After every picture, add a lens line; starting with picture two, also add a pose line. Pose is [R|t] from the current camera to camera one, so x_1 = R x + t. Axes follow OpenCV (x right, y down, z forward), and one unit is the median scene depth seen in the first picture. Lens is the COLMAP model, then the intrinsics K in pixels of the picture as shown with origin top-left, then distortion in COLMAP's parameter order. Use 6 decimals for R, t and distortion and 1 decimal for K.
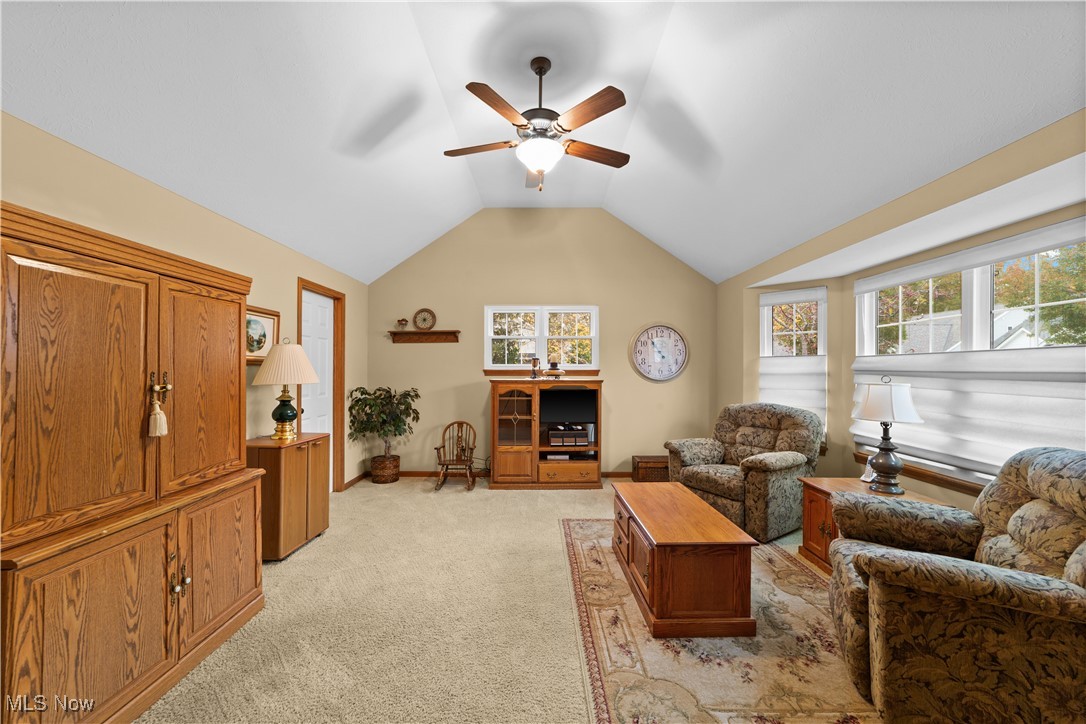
lens RADIAL K [[420.6, 0, 543.4], [0, 420.6, 372.4], [0, 0, 1]] dist [-0.015757, 0.010206]
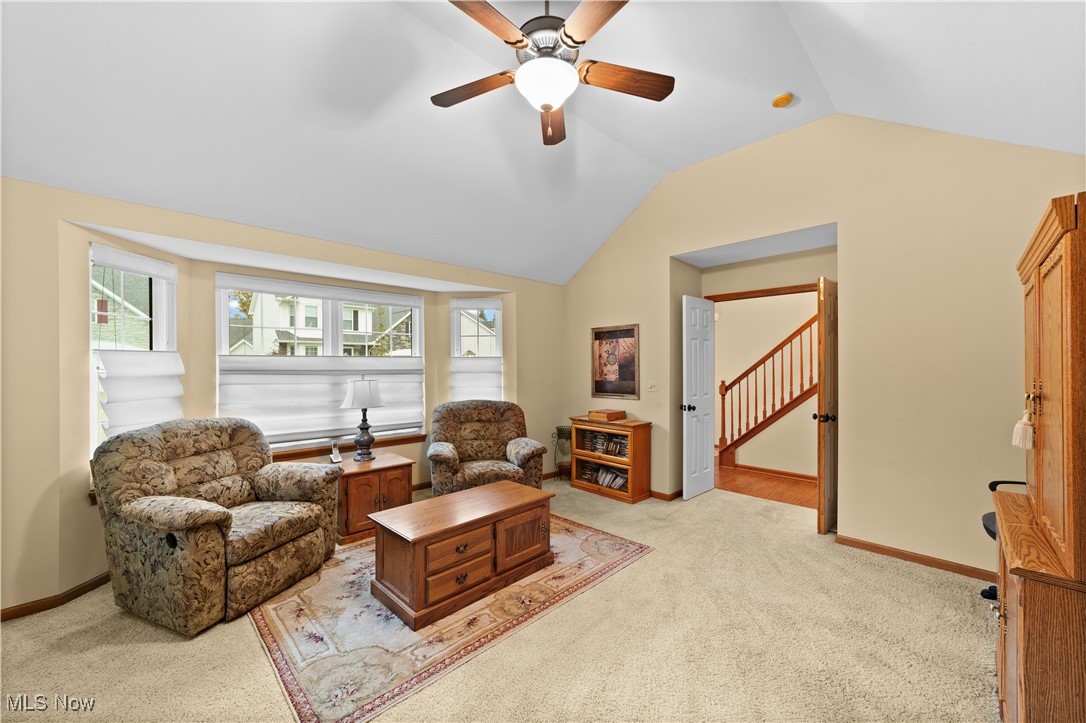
lens RADIAL K [[420.6, 0, 543.4], [0, 420.6, 371.9], [0, 0, 1]] dist [-0.015757, 0.010206]
pose [[-0.703684, -0.015181, 0.710351, -0.531548], [0.000273, 0.999766, 0.021637, -0.026635], [-0.710513, 0.015420, -0.703515, 1.521837]]
